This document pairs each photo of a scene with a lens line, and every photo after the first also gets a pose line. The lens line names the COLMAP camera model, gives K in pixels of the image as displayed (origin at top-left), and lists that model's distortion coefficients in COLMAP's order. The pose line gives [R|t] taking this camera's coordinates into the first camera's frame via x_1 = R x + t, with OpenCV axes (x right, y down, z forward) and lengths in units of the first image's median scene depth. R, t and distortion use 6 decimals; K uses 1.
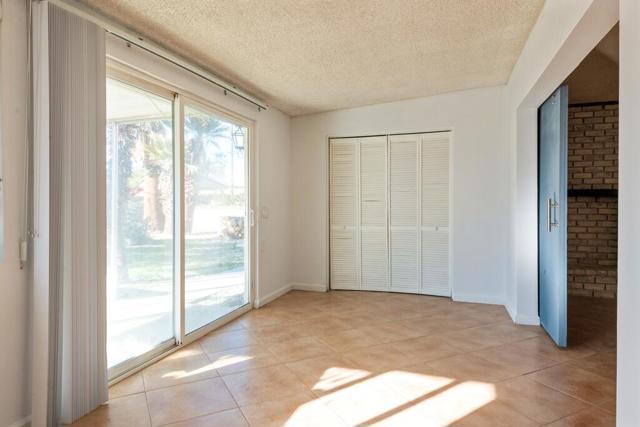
lens RADIAL K [[397.7, 0, 319.3], [0, 397.7, 211.5], [0, 0, 1]] dist [0.001240, 0.000246]
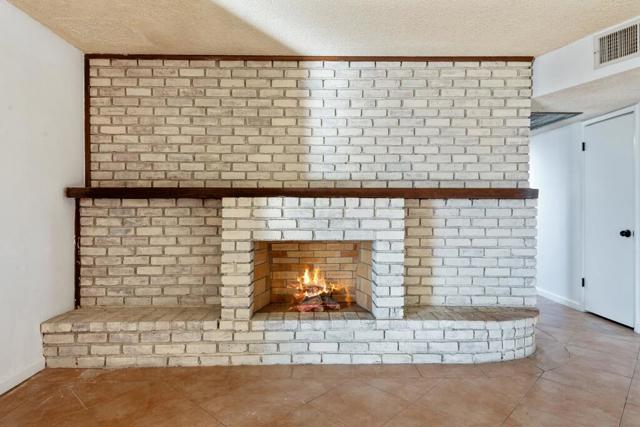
lens RADIAL K [[356.0, 0, 319.6], [0, 356.0, 211.4], [0, 0, 1]] dist [0.026695, -0.011302]
pose [[0.942649, -0.003521, 0.333767, 0.673253], [0.005971, 0.999962, -0.006314, -0.012027], [-0.333732, 0.007945, 0.942634, 0.385597]]
